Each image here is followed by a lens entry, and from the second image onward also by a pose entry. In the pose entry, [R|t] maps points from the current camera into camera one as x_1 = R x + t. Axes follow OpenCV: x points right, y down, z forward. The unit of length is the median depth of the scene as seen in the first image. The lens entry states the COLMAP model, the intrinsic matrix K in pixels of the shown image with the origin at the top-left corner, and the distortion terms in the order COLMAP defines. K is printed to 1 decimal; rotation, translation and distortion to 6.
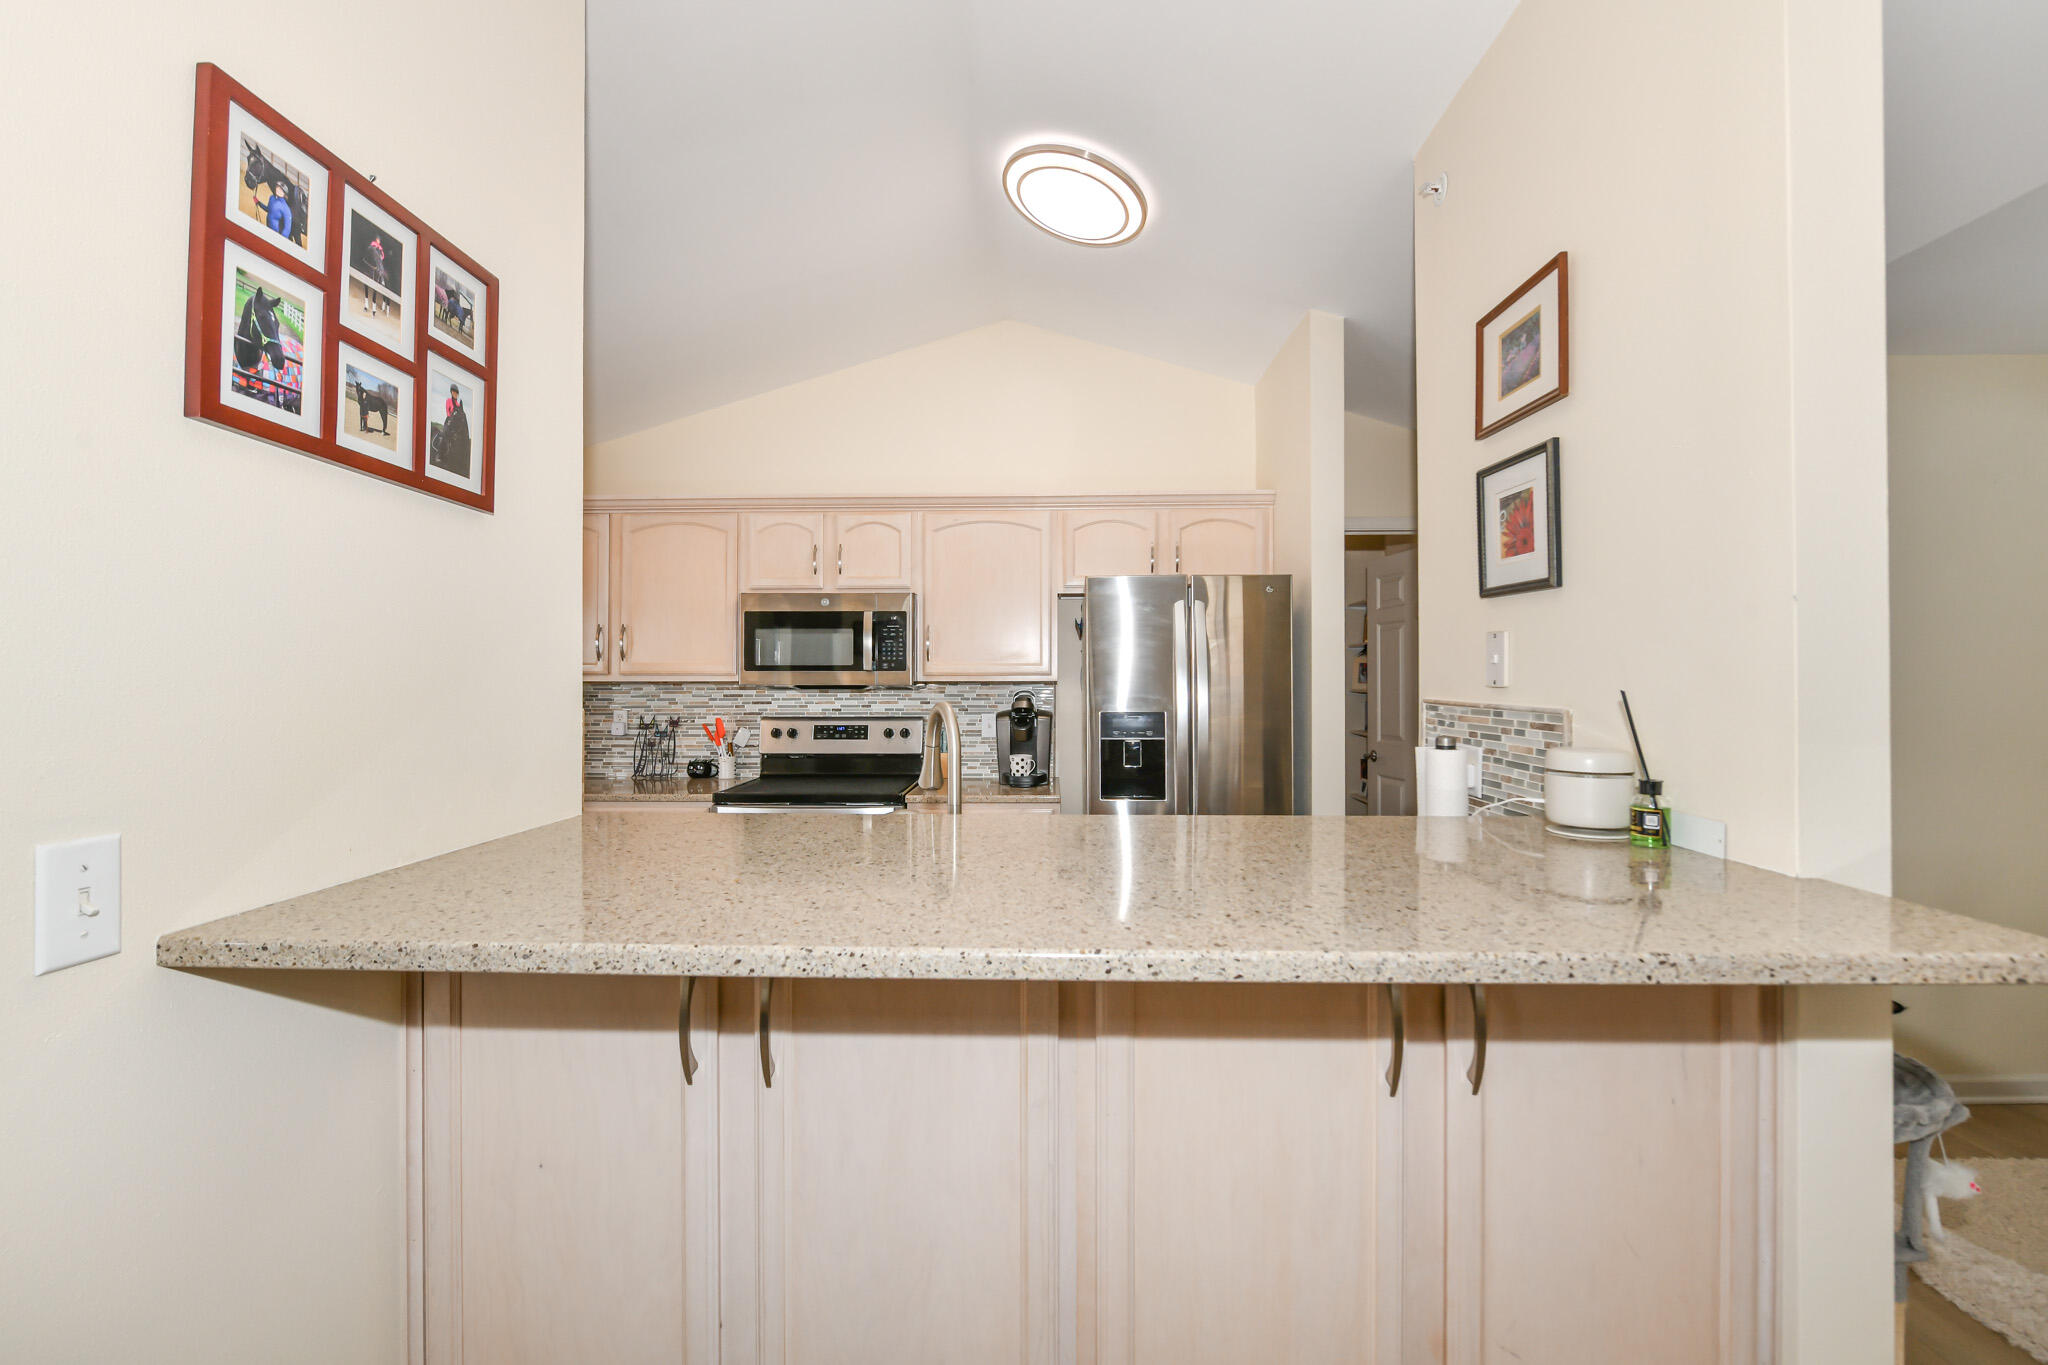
lens RADIAL K [[883.6, 0, 1015.9], [0, 883.6, 674.4], [0, 0, 1]] dist [-0.020600, -0.000325]
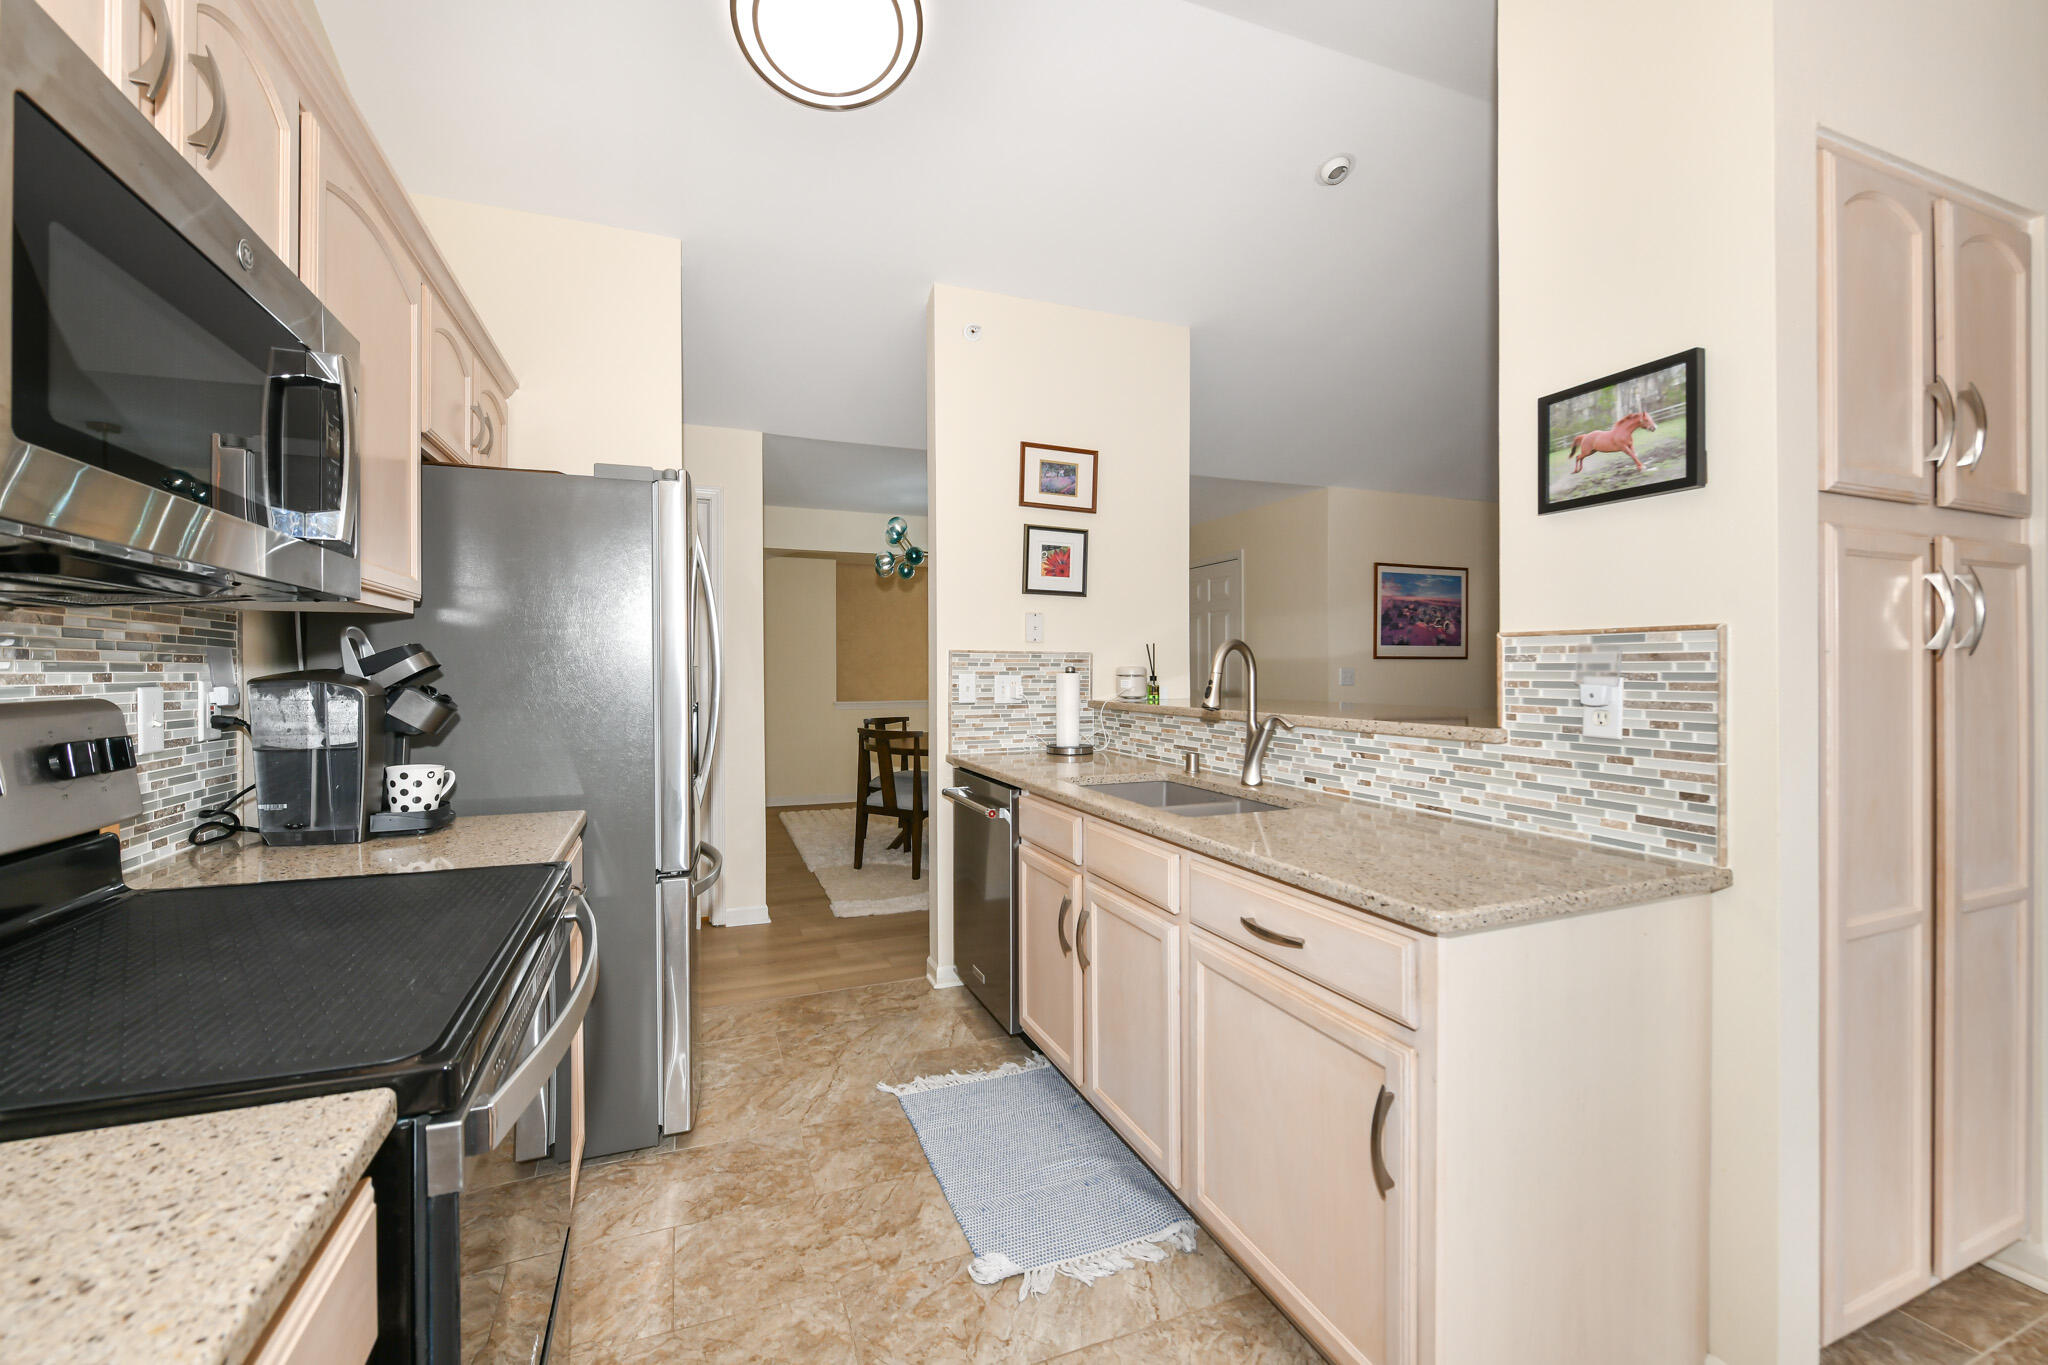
lens RADIAL K [[824.4, 0, 1023.4], [0, 824.4, 670.6], [0, 0, 1]] dist [-0.000673, -0.000259]
pose [[-0.412893, 0.003204, 0.910774, -0.495418], [-0.001488, 0.999990, -0.004193, 0.038763], [-0.910778, -0.003087, -0.412884, 0.817986]]
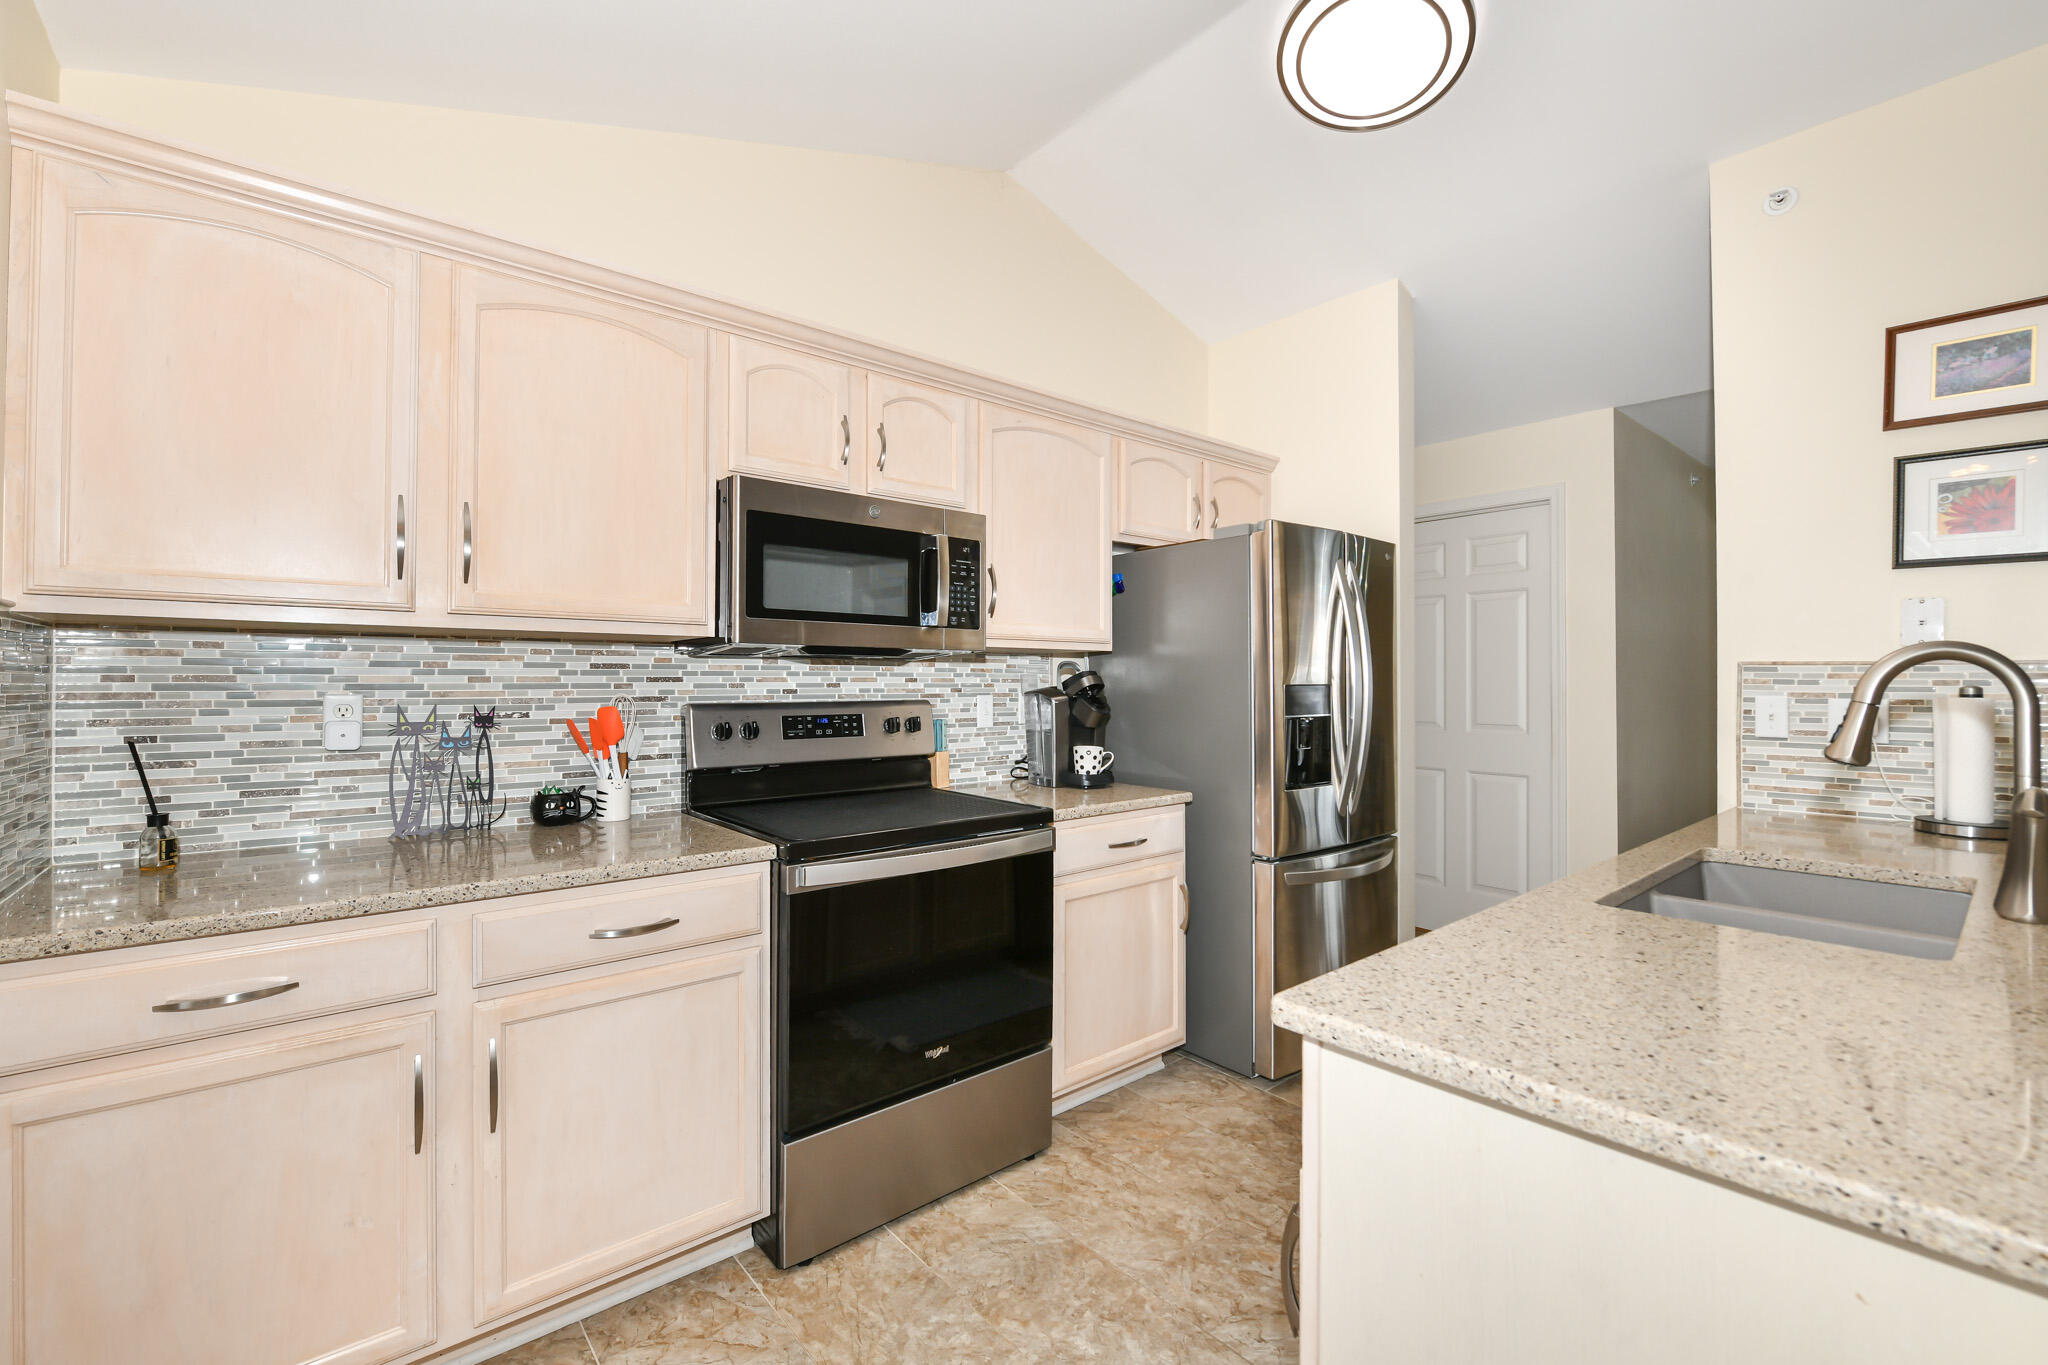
lens RADIAL K [[883.6, 0, 1015.9], [0, 883.6, 674.4], [0, 0, 1]] dist [-0.020600, -0.000325]
pose [[0.740245, 0.007987, 0.672290, -0.515302], [-0.006945, 0.999967, -0.004234, 0.030527], [-0.672302, -0.001535, 0.740276, 0.446143]]
